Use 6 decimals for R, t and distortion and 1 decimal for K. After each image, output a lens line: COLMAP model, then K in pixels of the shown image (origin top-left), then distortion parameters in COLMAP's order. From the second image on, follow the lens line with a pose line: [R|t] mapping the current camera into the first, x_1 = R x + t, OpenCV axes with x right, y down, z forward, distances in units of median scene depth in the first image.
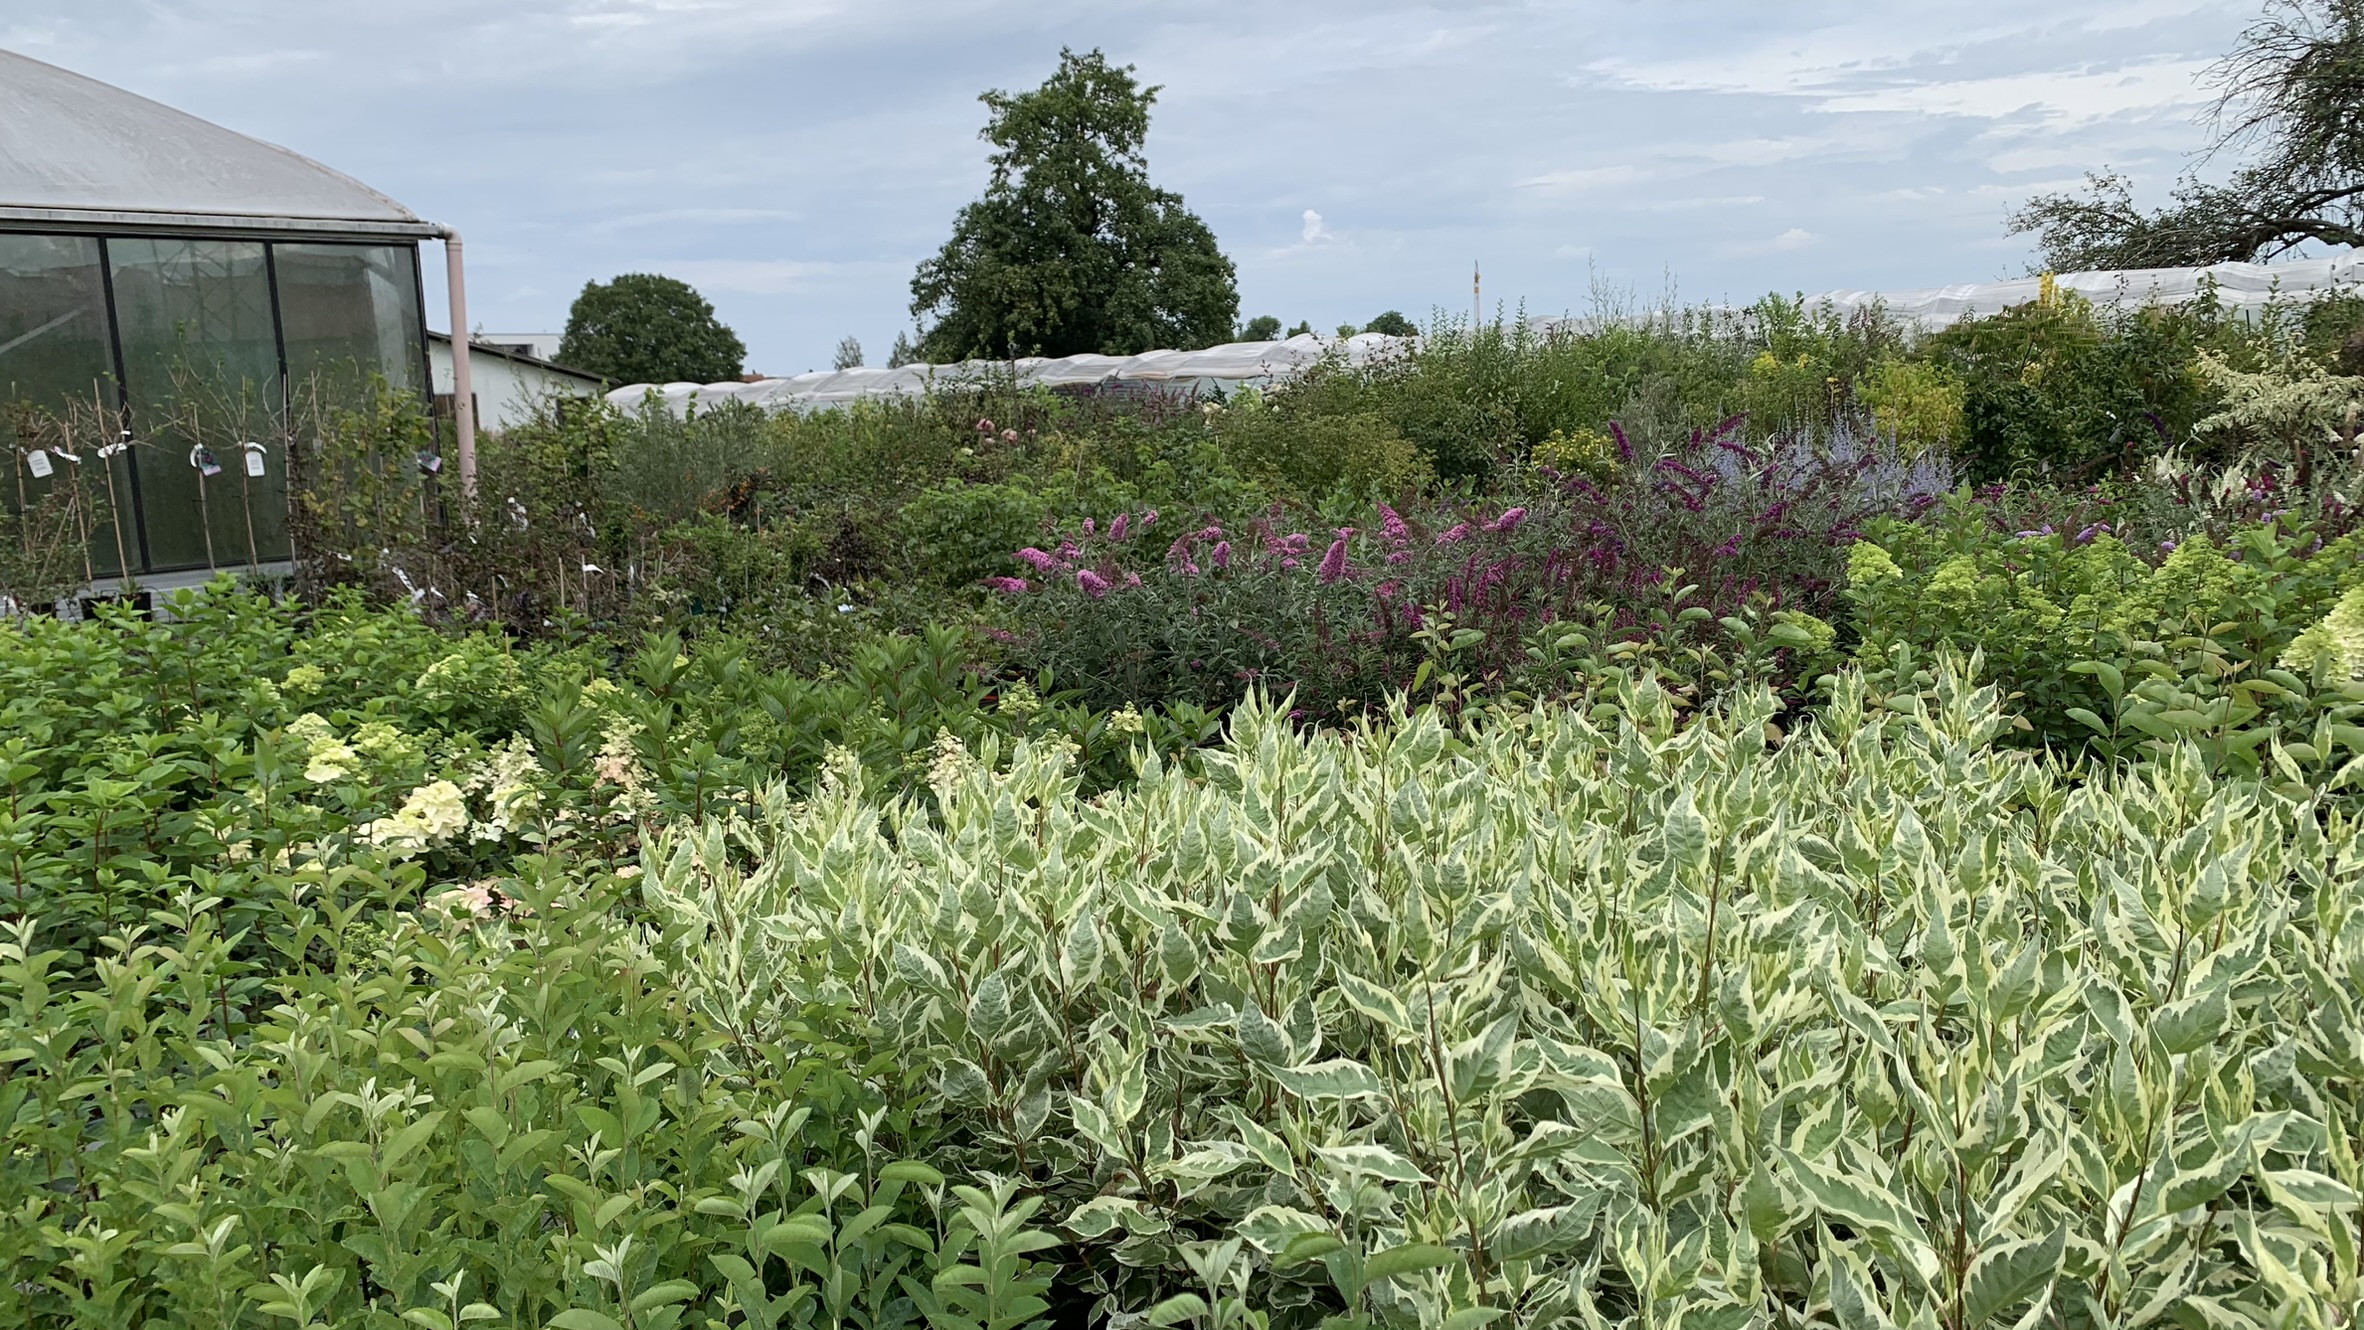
lens RADIAL K [[1917.8, 0, 1182.0], [0, 1917.8, 665.0], [0, 0, 1]] dist [-0.001362, -0.004253]
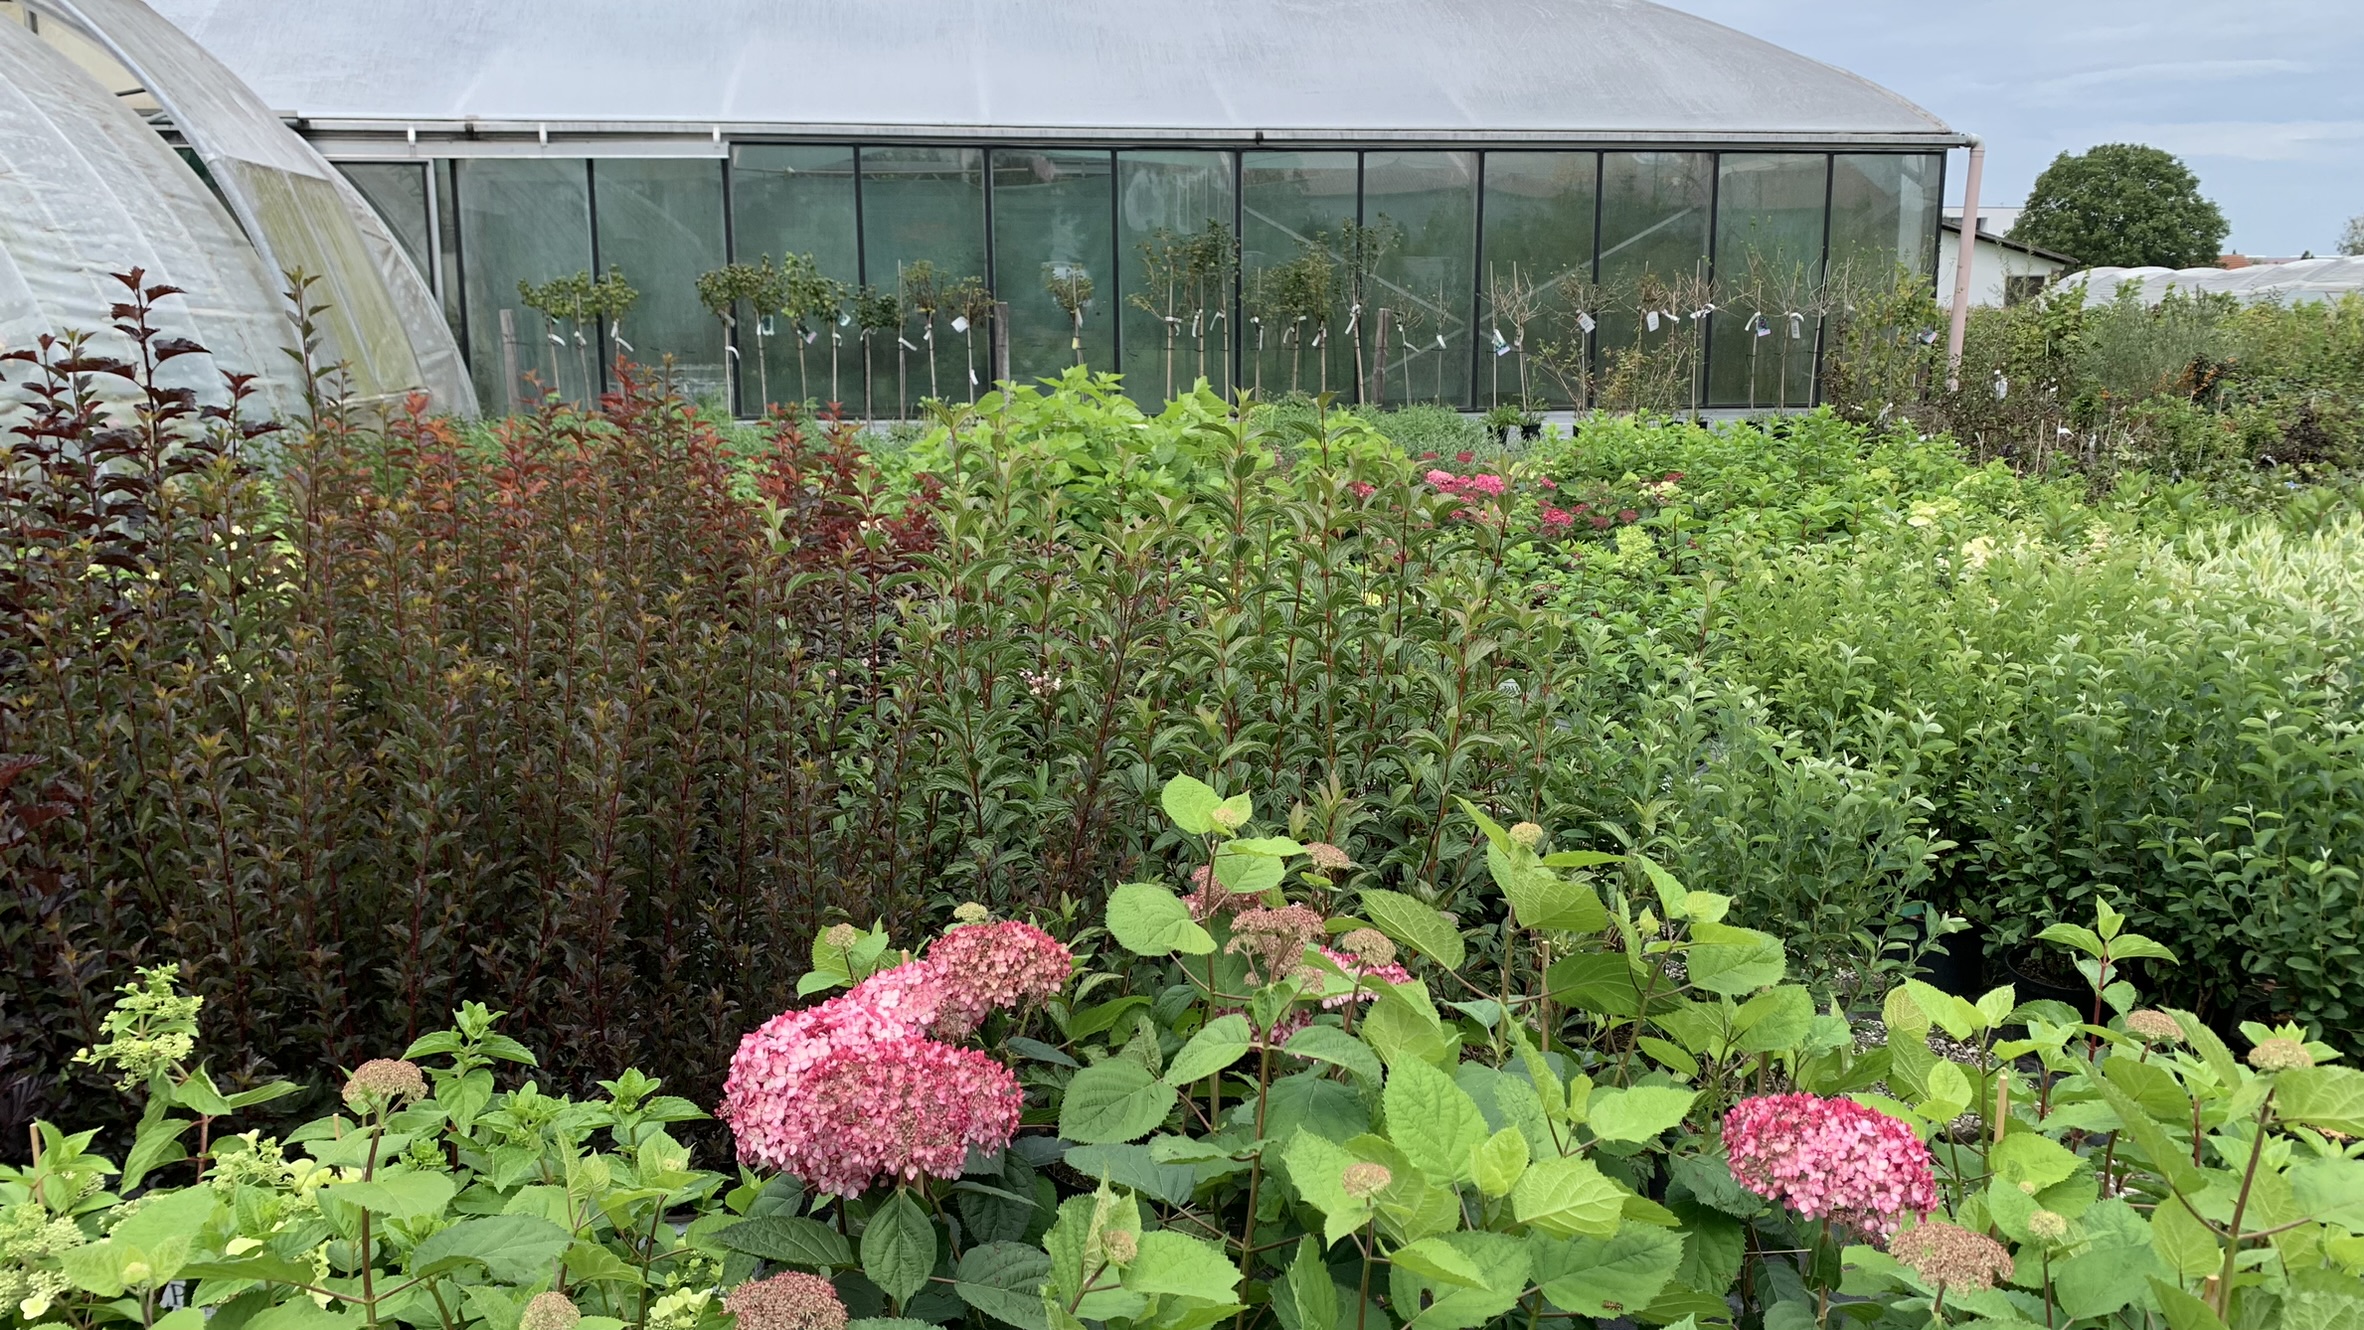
lens RADIAL K [[1907.6, 0, 1182.0], [0, 1907.6, 665.0], [0, 0, 1]] dist [0.054601, 0.001259]
pose [[0.762074, 0.174015, -0.623668, 0.046210], [-0.132884, 0.984739, 0.112387, 0.024237], [0.633707, -0.002772, 0.773568, -0.237957]]
